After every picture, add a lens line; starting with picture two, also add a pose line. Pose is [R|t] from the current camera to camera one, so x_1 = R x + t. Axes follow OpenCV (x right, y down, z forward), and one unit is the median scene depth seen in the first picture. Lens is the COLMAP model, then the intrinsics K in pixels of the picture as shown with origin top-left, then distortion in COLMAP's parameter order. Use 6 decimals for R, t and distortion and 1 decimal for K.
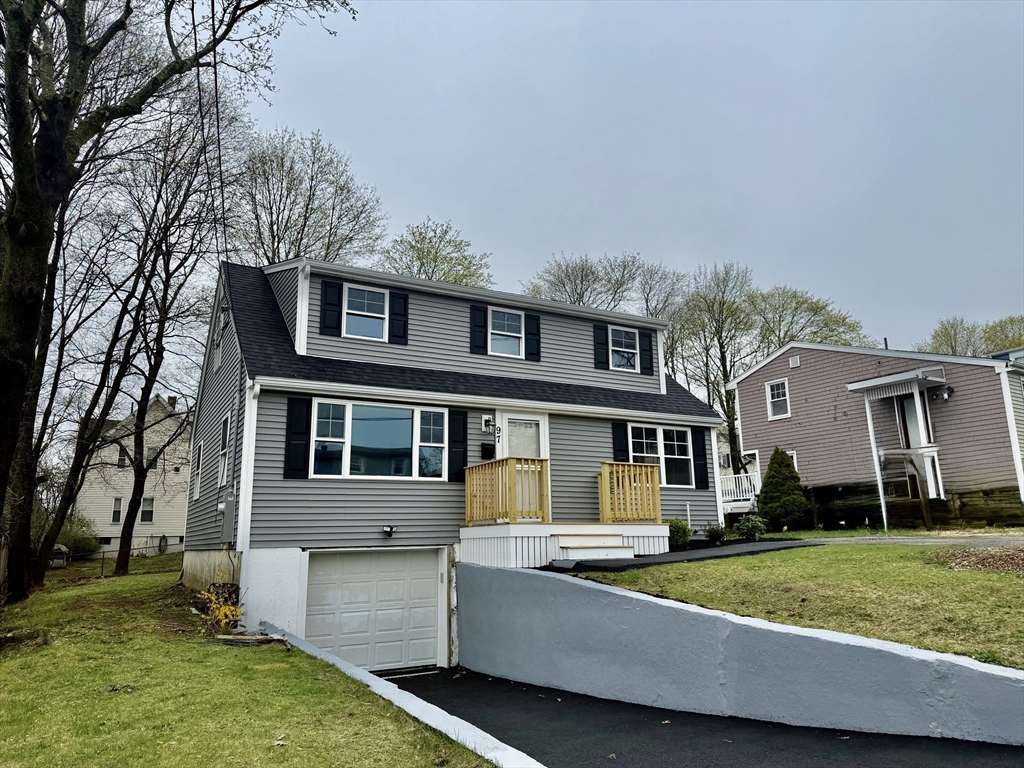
lens RADIAL K [[727.4, 0, 490.6], [0, 727.4, 358.9], [0, 0, 1]] dist [0.134382, -0.000994]
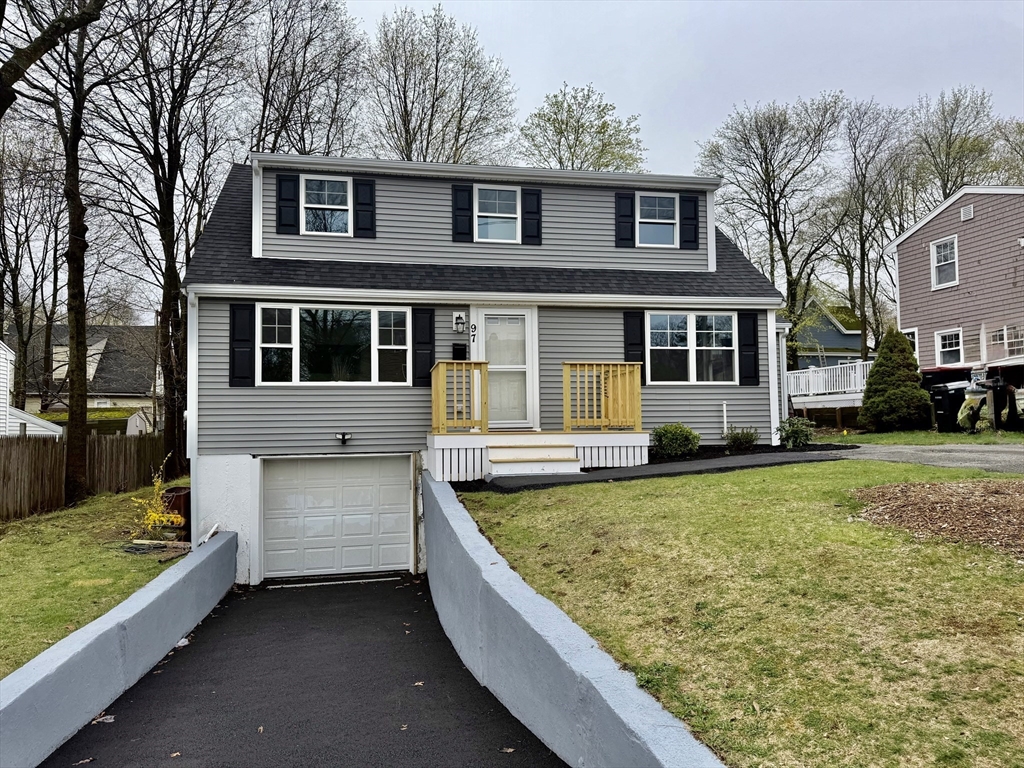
lens RADIAL K [[733.9, 0, 486.3], [0, 733.9, 366.6], [0, 0, 1]] dist [0.038652, -0.000677]
pose [[0.951039, -0.020080, -0.308419, 0.306303], [0.072019, 0.984816, 0.157958, 0.004182], [0.300564, -0.172436, 0.938044, 0.160221]]
